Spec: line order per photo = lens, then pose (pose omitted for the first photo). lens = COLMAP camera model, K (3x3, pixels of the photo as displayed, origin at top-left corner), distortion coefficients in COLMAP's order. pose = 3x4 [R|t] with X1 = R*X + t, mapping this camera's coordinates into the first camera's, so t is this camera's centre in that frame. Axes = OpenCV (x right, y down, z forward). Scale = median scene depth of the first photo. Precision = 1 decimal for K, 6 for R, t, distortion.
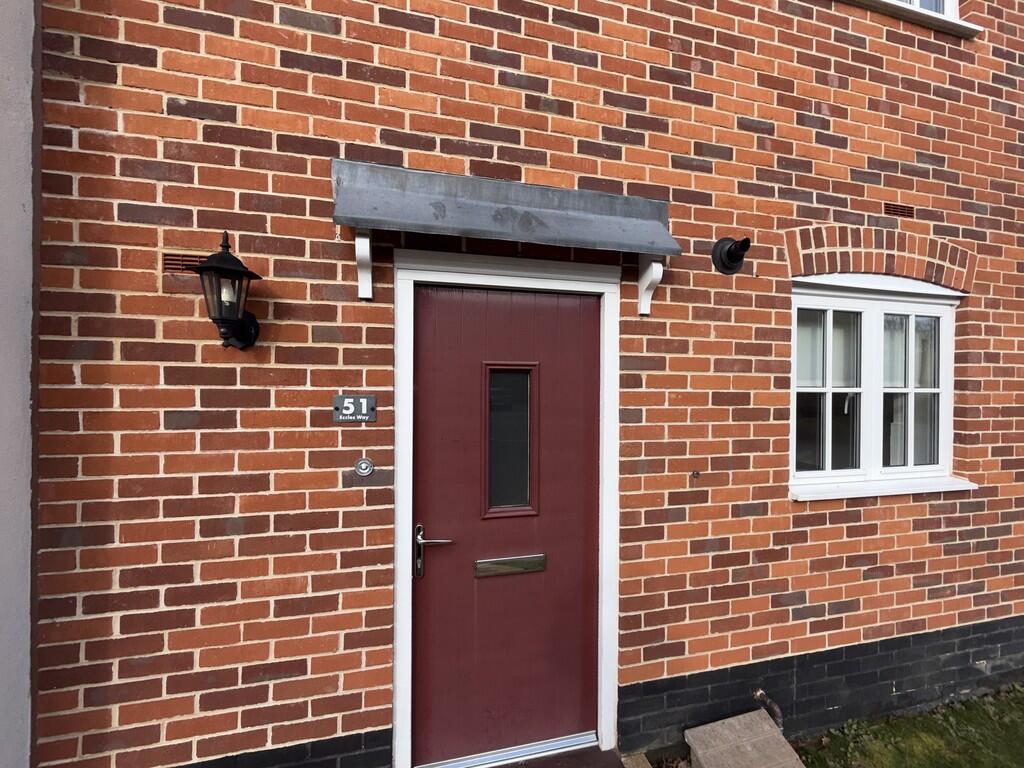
lens RADIAL K [[409.2, 0, 512.7], [0, 409.2, 385.5], [0, 0, 1]] dist [-0.001753, 0.000294]
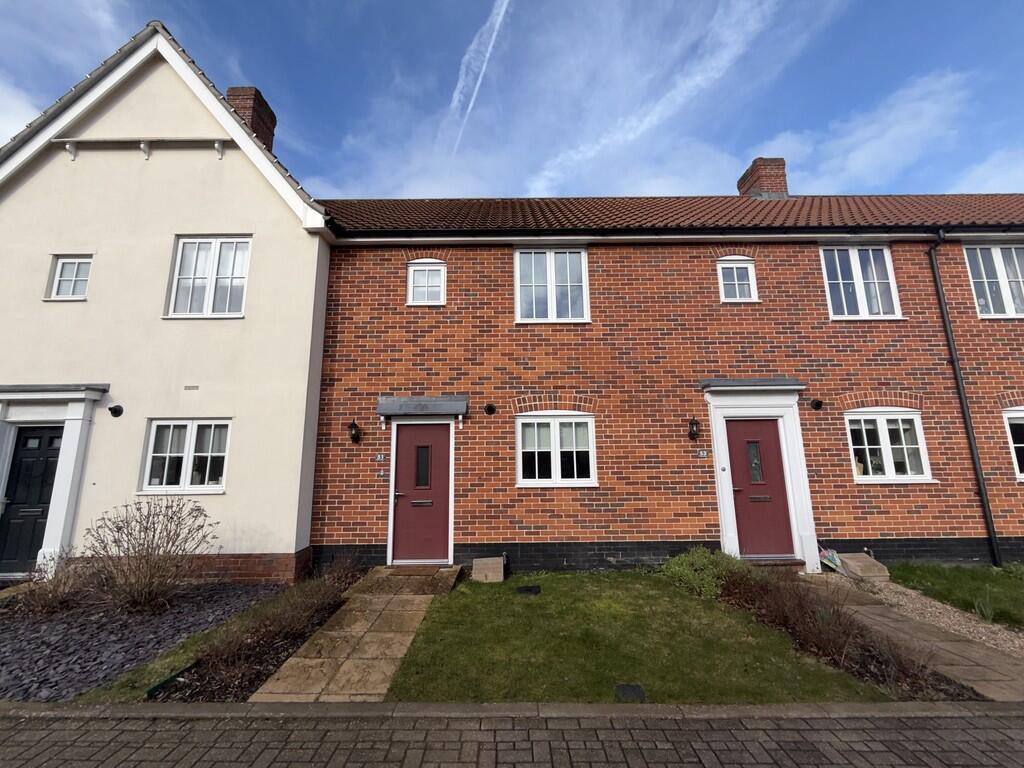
lens RADIAL K [[409.2, 0, 509.7], [0, 409.2, 383.2], [0, 0, 1]] dist [-0.001753, 0.000294]
pose [[0.973678, -0.059102, -0.220131, 1.494452], [0.019025, 0.983500, -0.179903, 0.072753], [0.227132, 0.170980, 0.958737, -2.257503]]
